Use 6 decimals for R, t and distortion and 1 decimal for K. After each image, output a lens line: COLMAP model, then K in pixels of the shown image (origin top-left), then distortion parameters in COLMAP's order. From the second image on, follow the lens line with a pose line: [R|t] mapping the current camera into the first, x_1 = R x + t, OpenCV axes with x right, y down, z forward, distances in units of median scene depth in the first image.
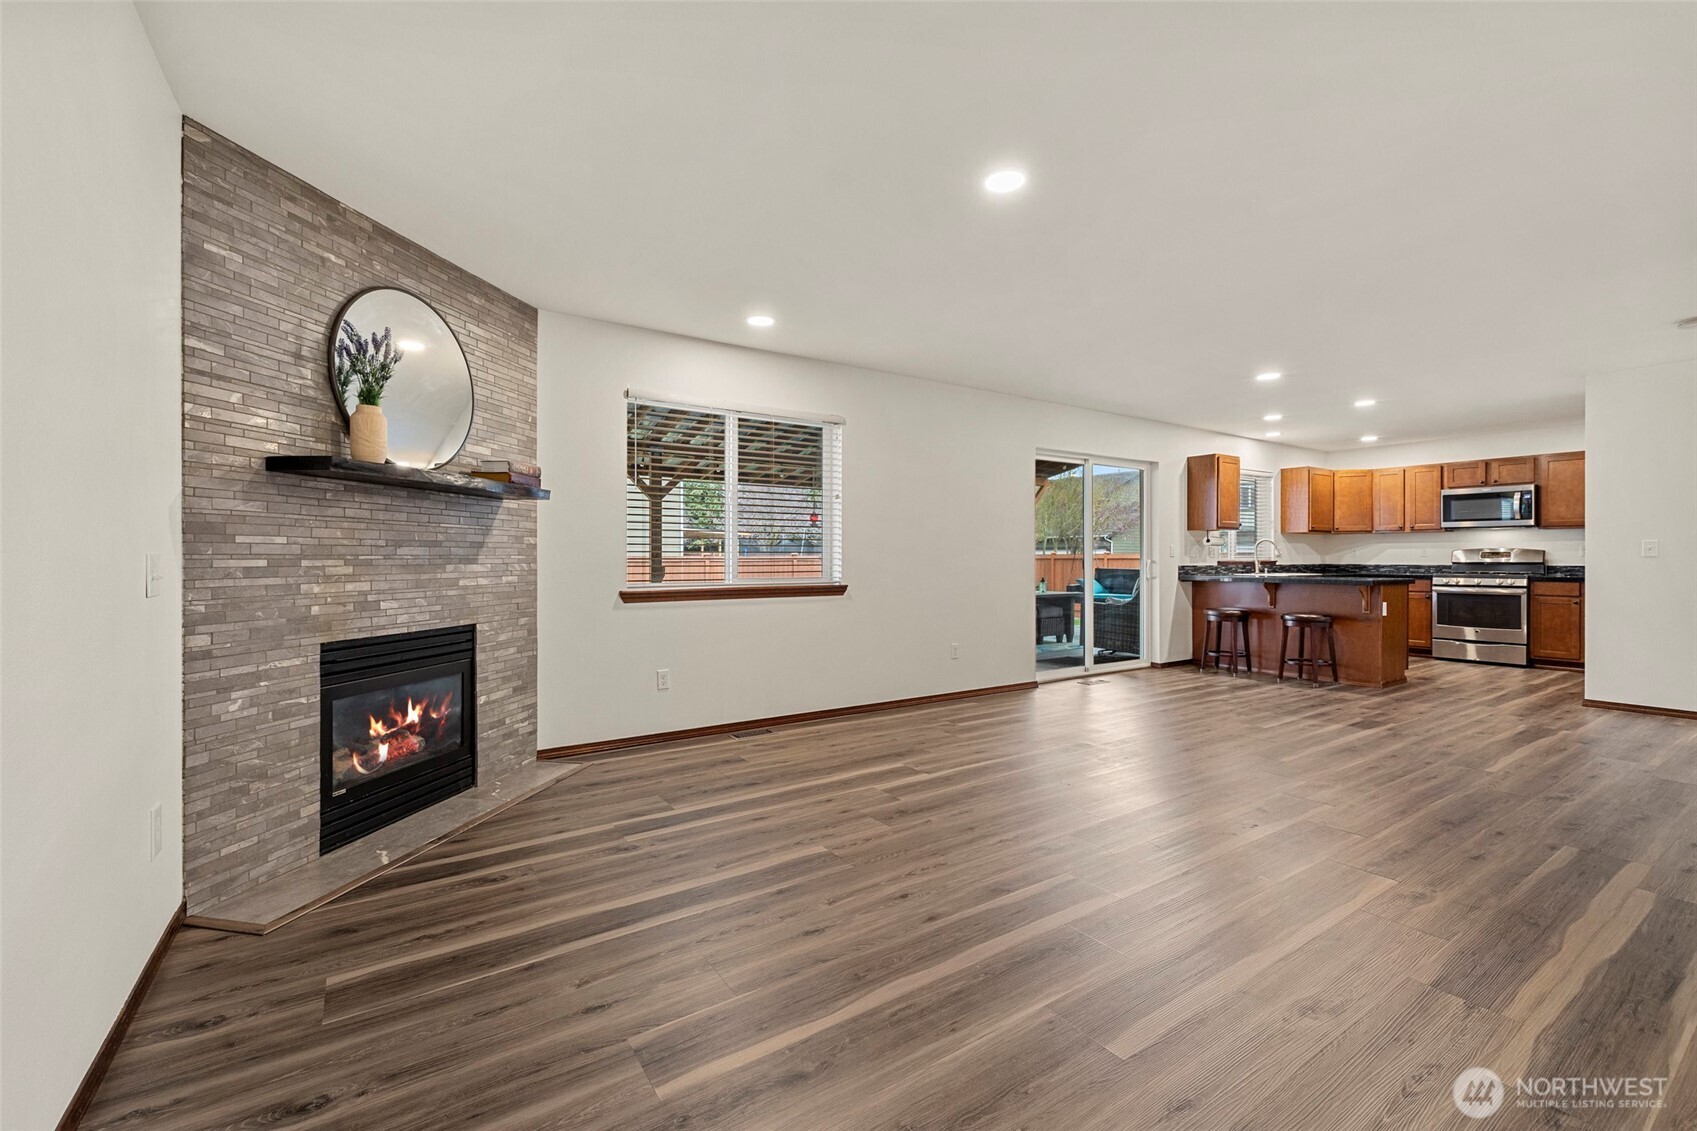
lens RADIAL K [[714.2, 0, 847.9], [0, 714.2, 556.9], [0, 0, 1]] dist [0.000873, -0.000096]
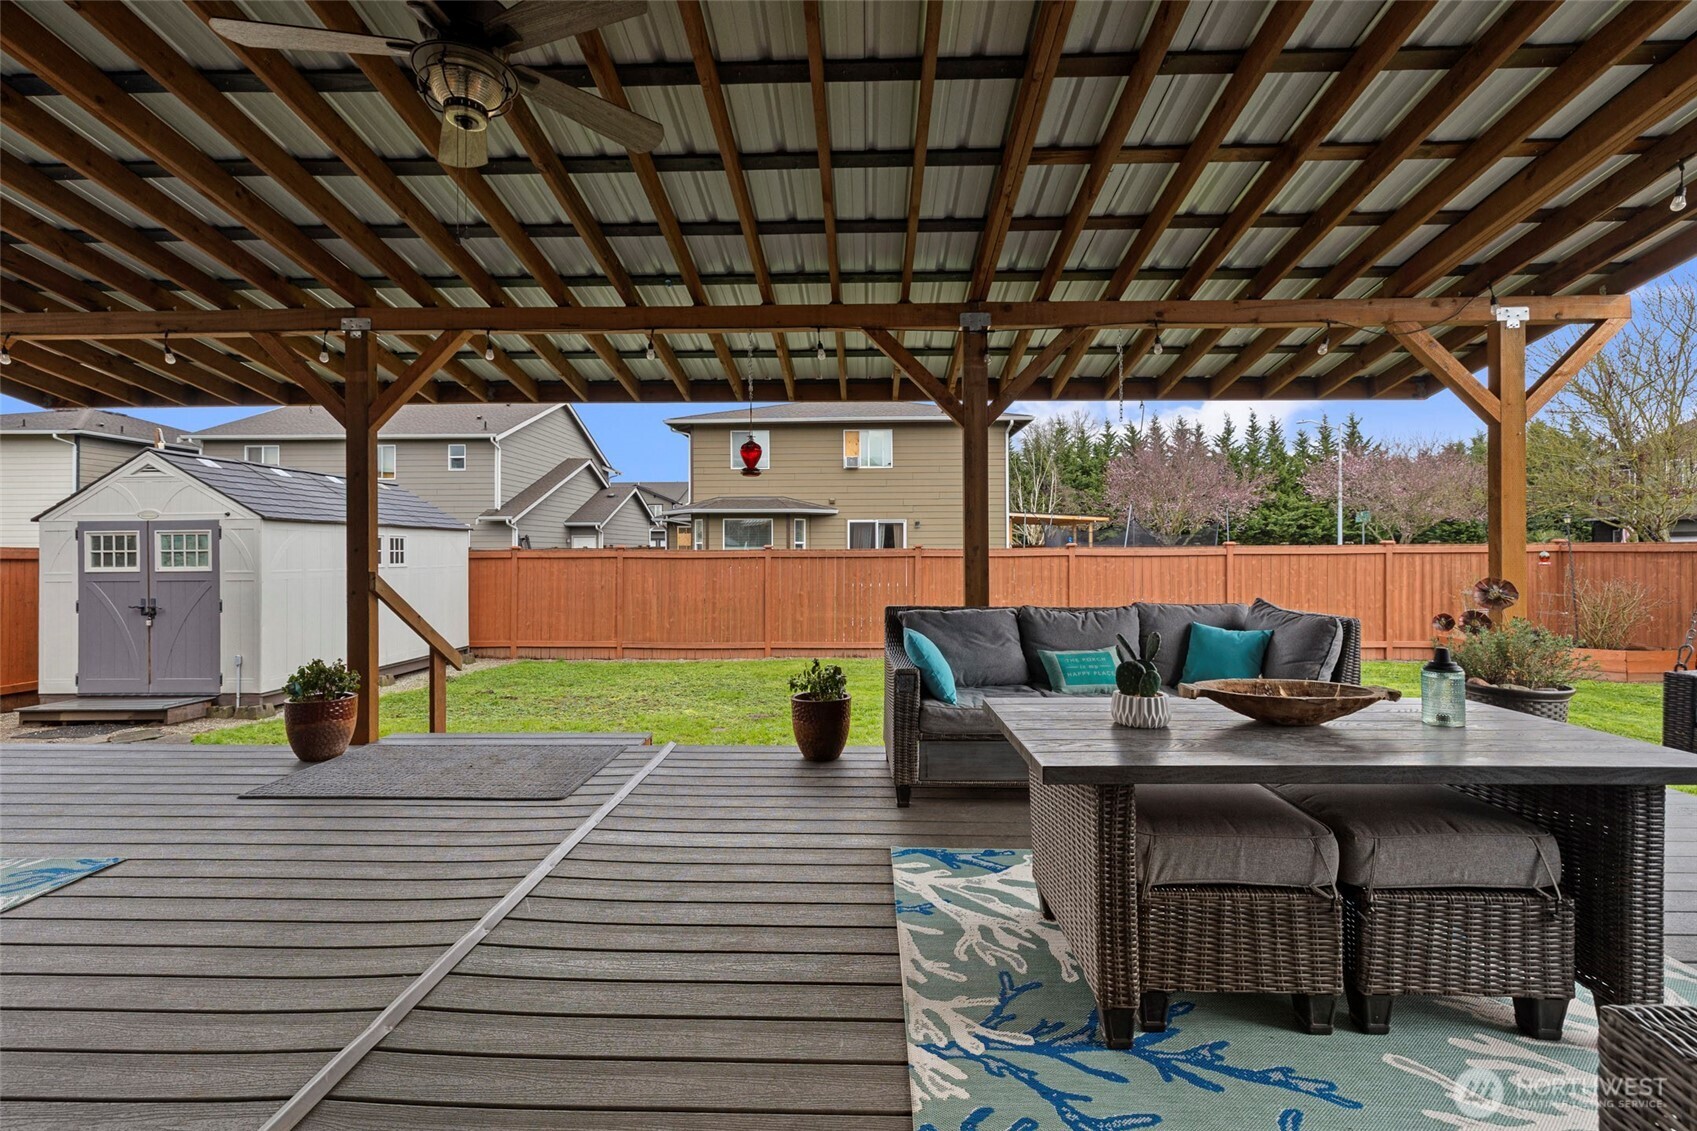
lens RADIAL K [[731.4, 0, 845.3], [0, 731.4, 546.0], [0, 0, 1]] dist [0.001789, -0.000417]
pose [[0.810175, -0.007038, -0.586146, 0.345664], [0.003442, 0.999968, -0.007249, 0.001603], [0.586178, 0.003856, 0.810173, 0.987346]]
